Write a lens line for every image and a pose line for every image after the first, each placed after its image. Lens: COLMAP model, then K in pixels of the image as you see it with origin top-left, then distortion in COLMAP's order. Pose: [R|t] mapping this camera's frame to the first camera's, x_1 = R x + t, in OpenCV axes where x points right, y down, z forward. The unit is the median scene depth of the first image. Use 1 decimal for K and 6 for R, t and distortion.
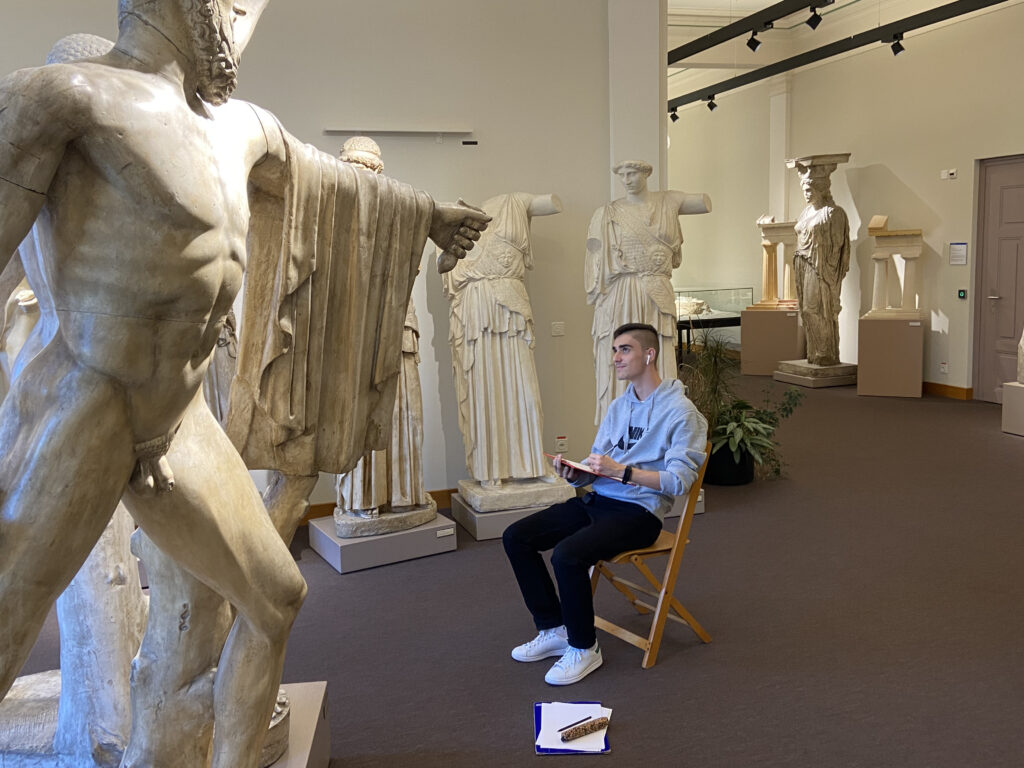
lens RADIAL K [[939.5, 0, 512.0], [0, 939.5, 384.0], [0, 0, 1]] dist [0.030445, 0.006414]
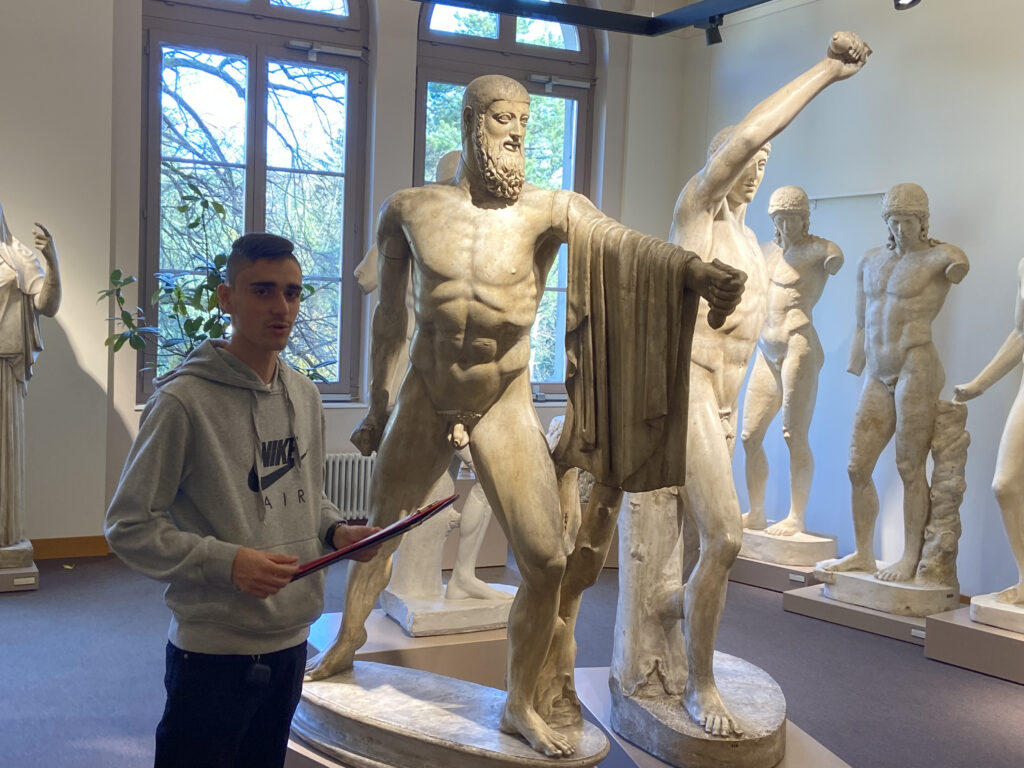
lens RADIAL K [[1235.2, 0, 512.0], [0, 1235.2, 384.0], [0, 0, 1]] dist [0.000076, 0.000514]
pose [[0.156397, 0.100936, -0.982523, 1.489128], [-0.182871, 0.980525, 0.071621, -0.136614], [0.970618, 0.168473, 0.171809, 0.659811]]
